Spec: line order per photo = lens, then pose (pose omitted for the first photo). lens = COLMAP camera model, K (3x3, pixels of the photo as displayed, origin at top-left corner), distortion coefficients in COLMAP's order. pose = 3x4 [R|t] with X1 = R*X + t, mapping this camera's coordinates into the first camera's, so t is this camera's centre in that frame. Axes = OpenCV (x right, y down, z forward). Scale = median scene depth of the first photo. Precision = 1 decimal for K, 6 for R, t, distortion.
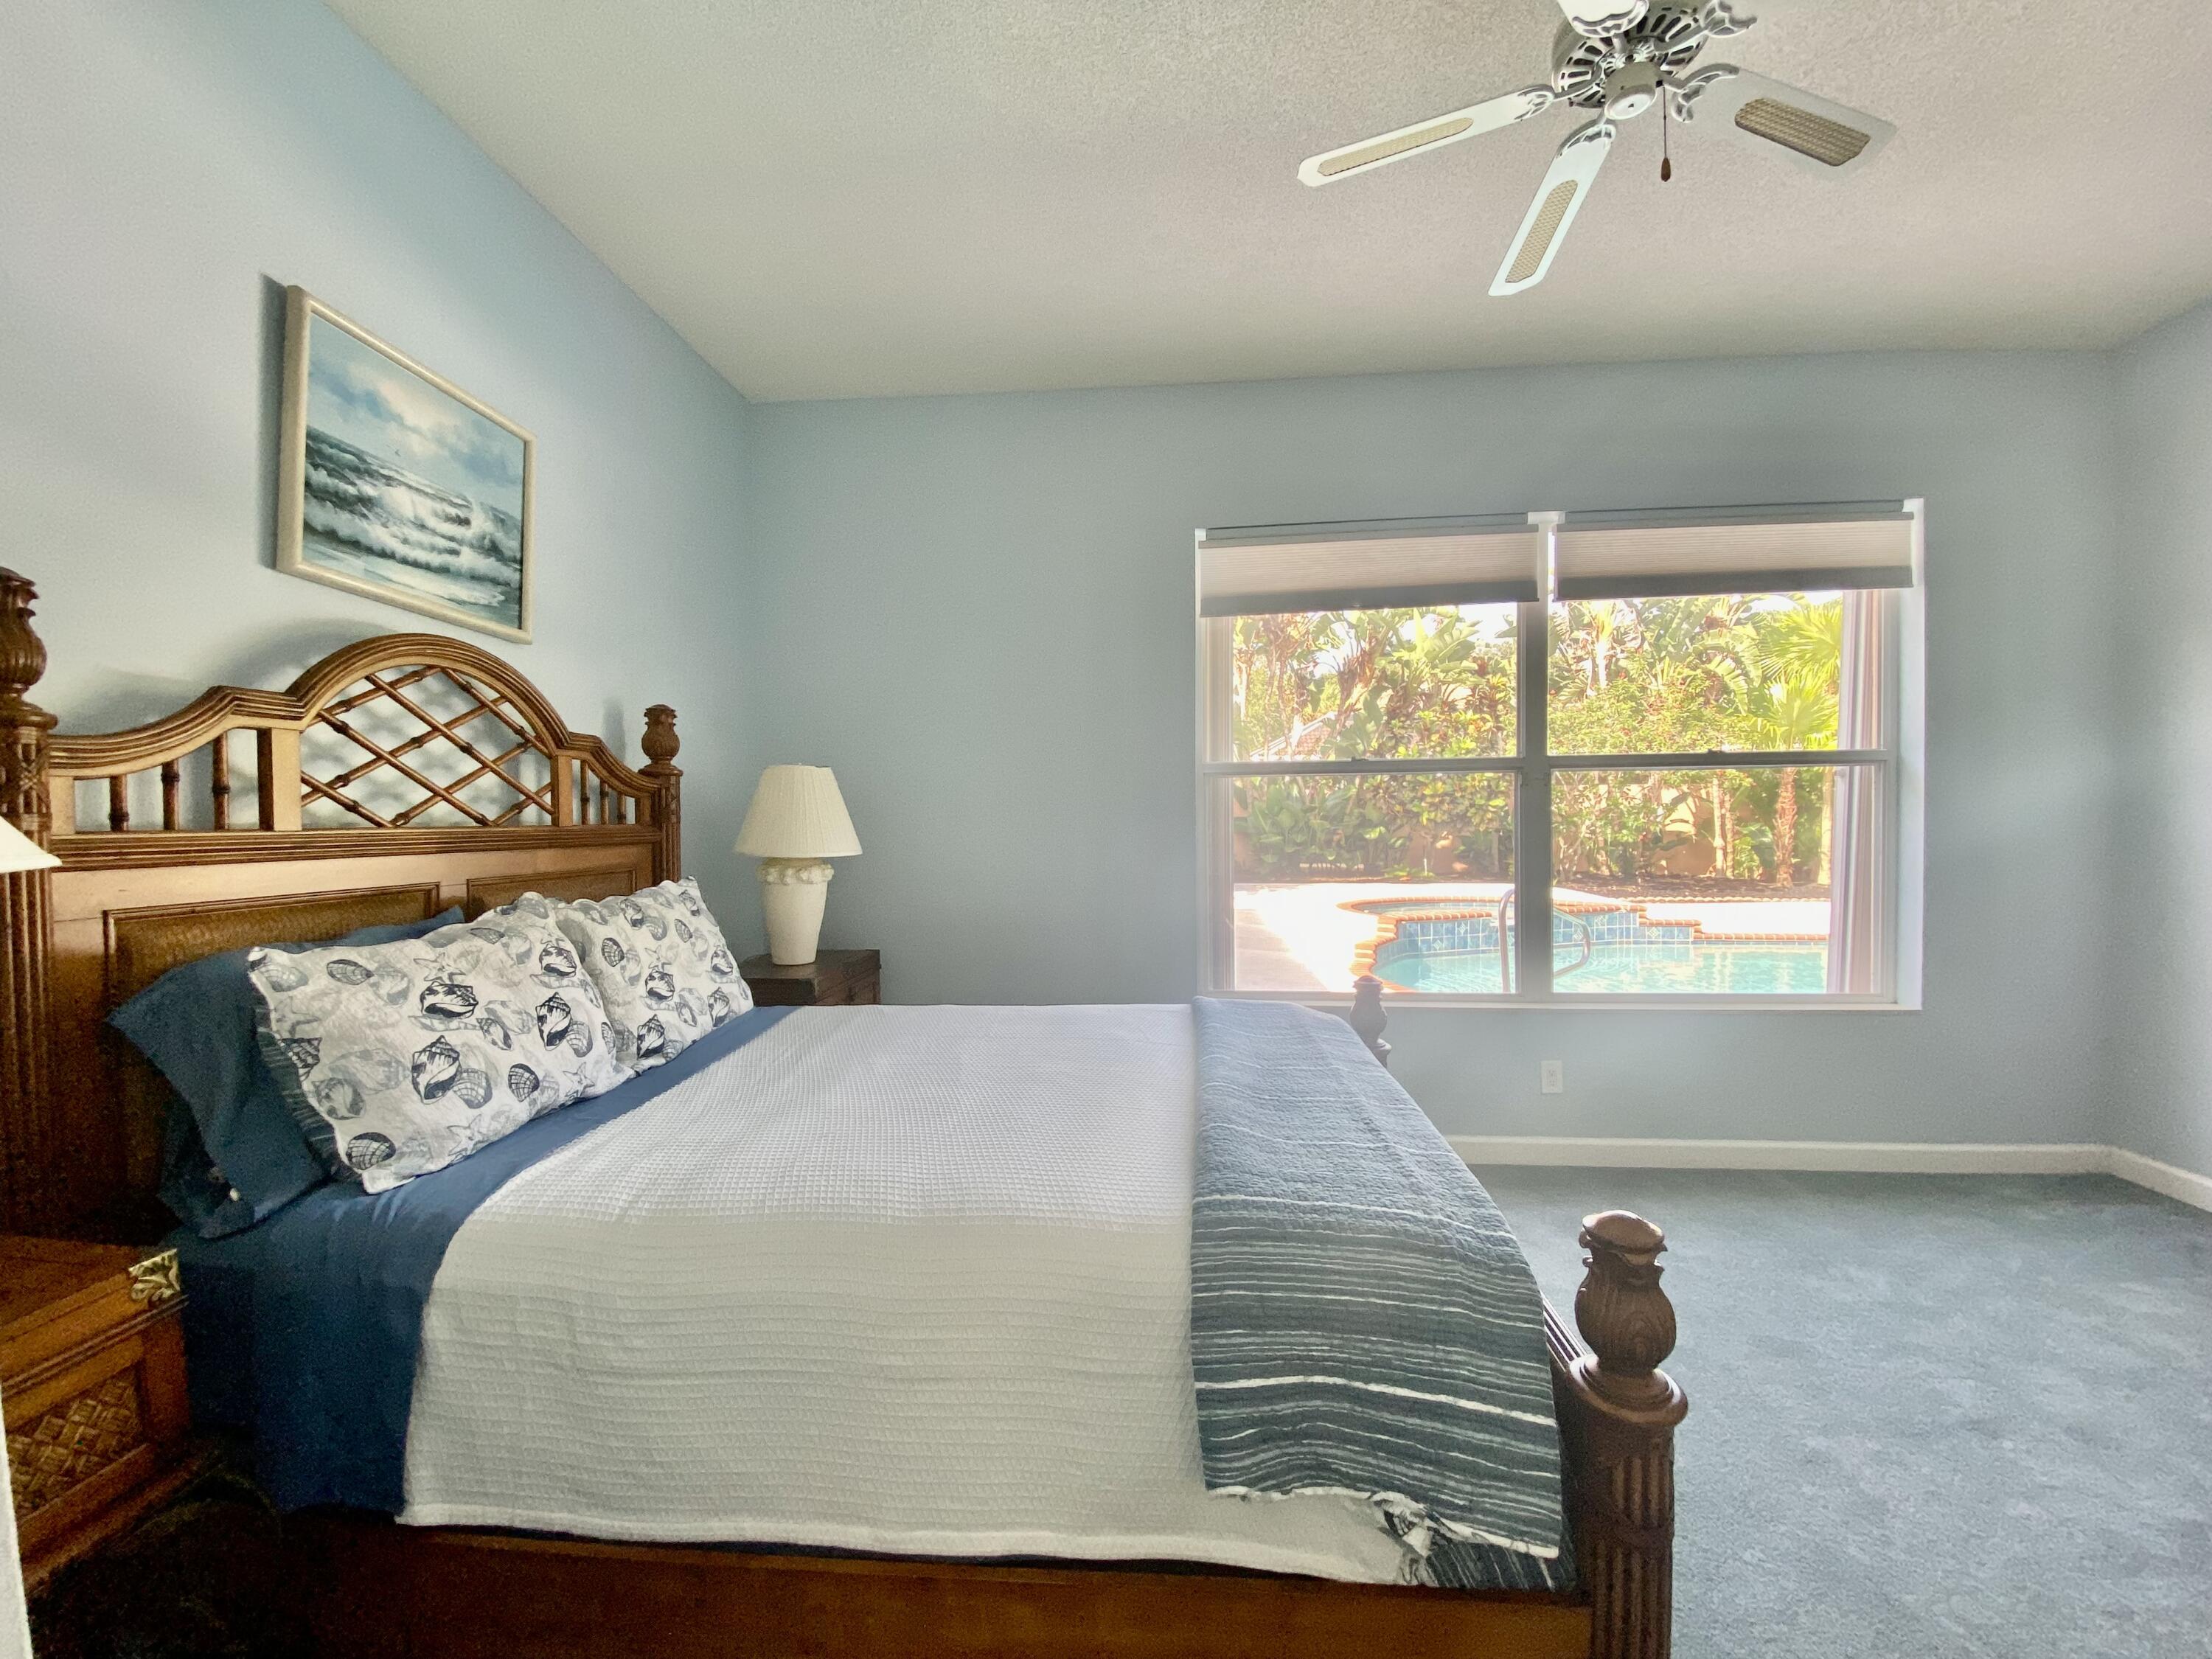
lens RADIAL K [[900.6, 0, 1116.6], [0, 900.6, 833.5], [0, 0, 1]] dist [0.007721, -0.017654]
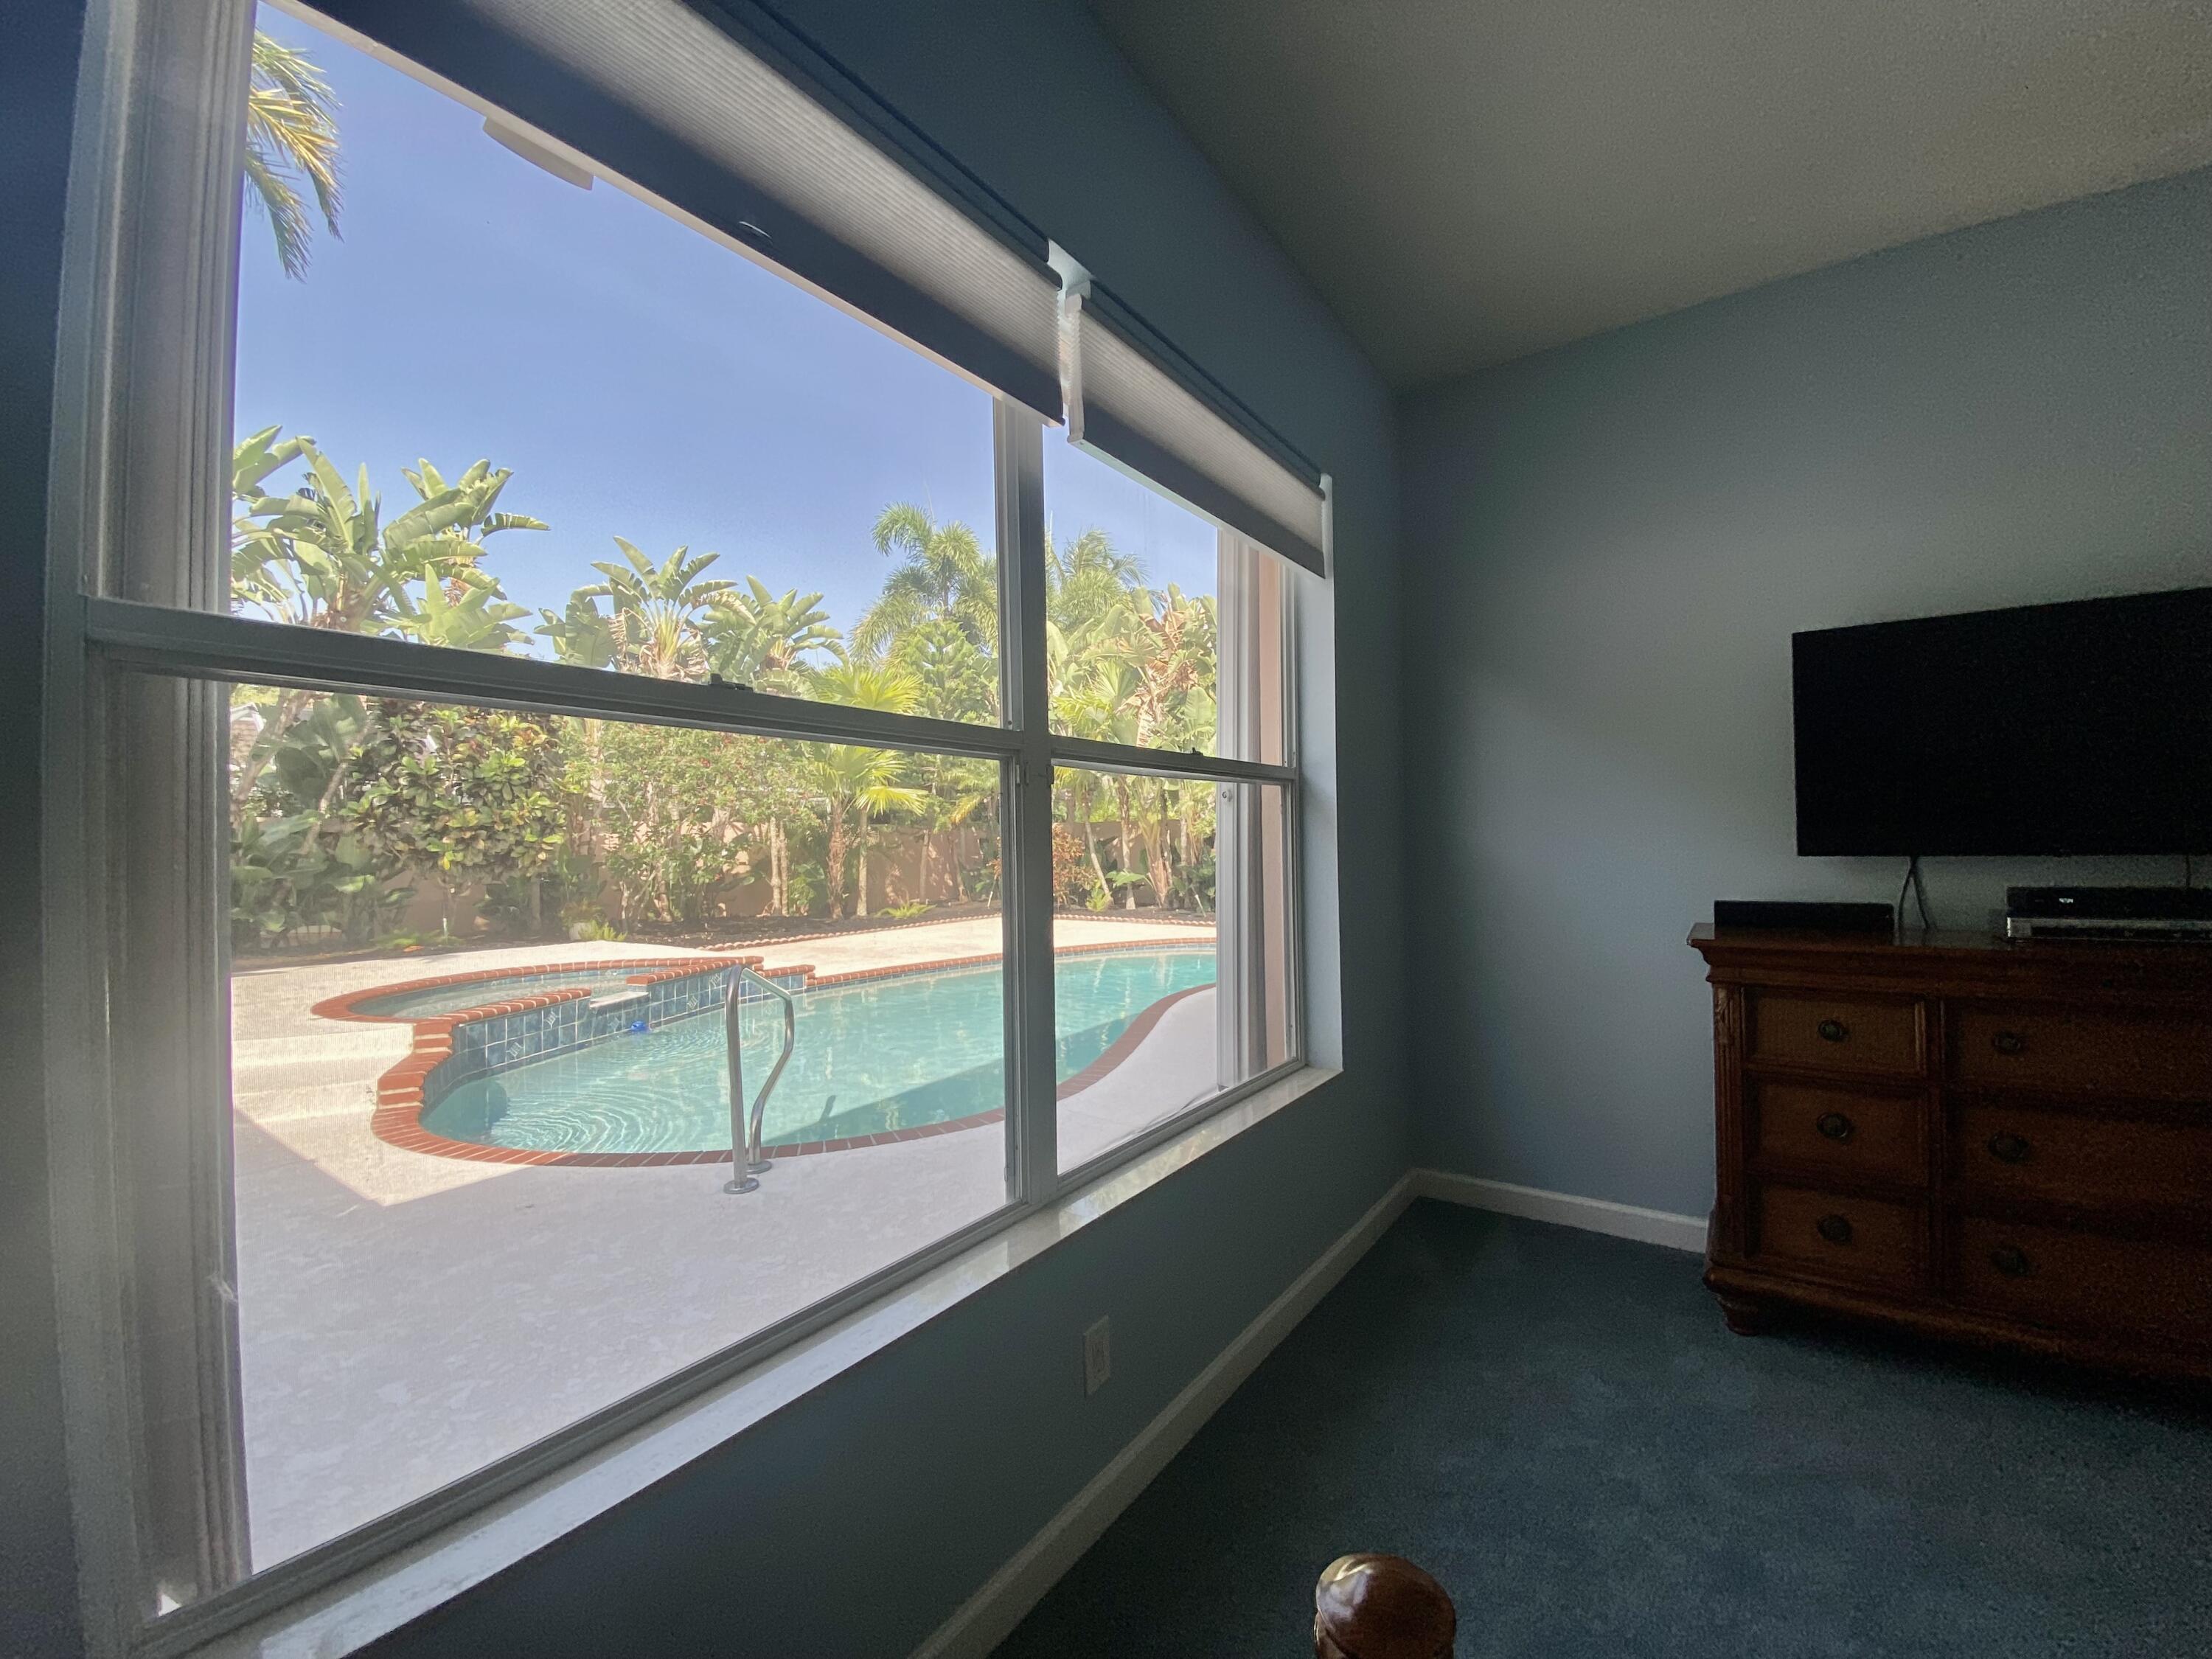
lens RADIAL K [[900.6, 0, 1116.6], [0, 900.6, 833.5], [0, 0, 1]] dist [0.007721, -0.017654]
pose [[0.520338, 0.013265, 0.853858, 0.053696], [0.026269, 0.999158, -0.031531, -0.008405], [-0.853556, 0.038837, 0.519551, 0.758321]]
